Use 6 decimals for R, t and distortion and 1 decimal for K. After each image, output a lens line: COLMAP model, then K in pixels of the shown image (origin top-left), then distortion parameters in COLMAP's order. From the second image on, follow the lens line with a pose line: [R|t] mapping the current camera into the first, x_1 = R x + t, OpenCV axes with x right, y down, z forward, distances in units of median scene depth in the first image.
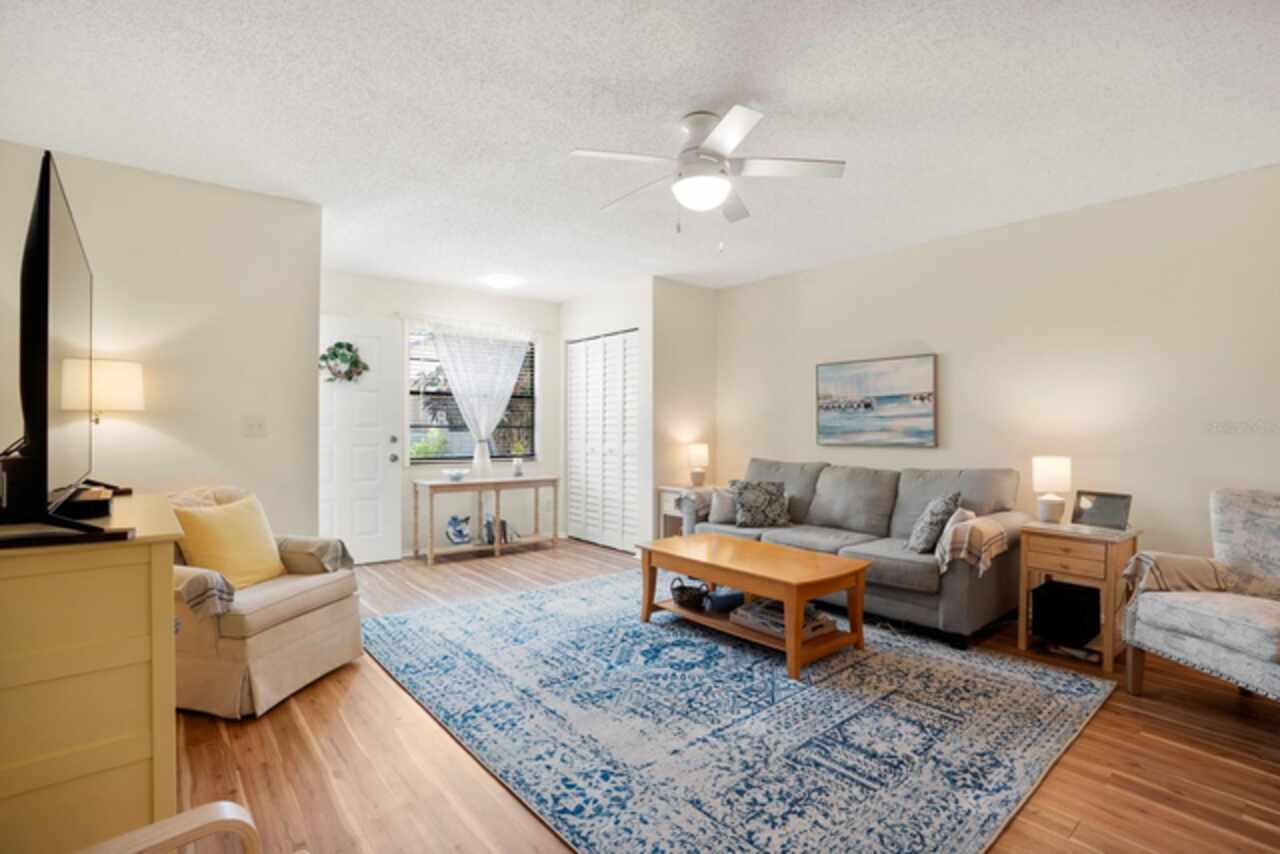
lens RADIAL K [[589.0, 0, 638.2], [0, 589.0, 433.1], [0, 0, 1]] dist [-0.056118, 0.001571]
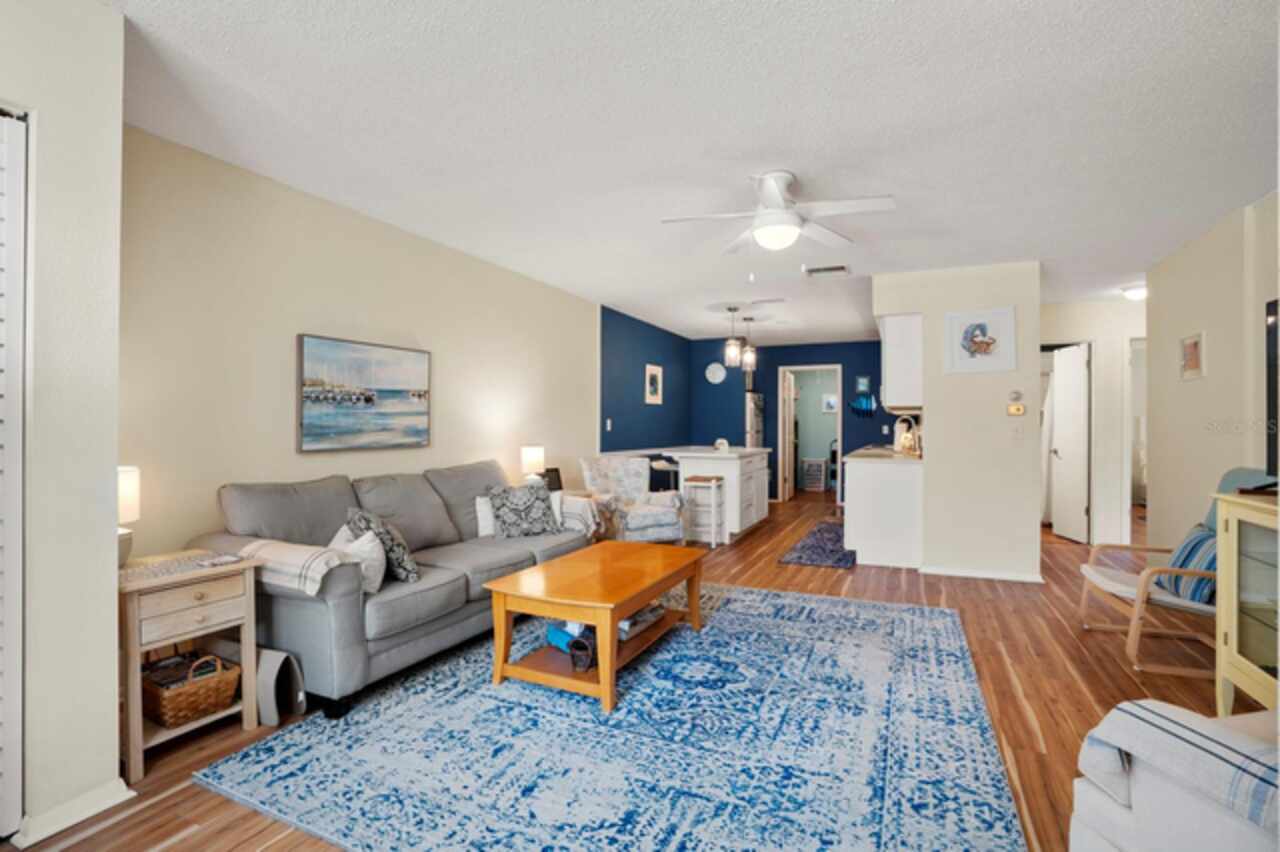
lens RADIAL K [[589.0, 0, 635.0], [0, 589.0, 422.9], [0, 0, 1]] dist [-0.056118, 0.001571]
pose [[-0.409816, 0.002986, 0.912163, -0.721942], [0.009499, 0.999954, 0.000994, -0.017407], [-0.912119, 0.009072, -0.409825, 1.449166]]
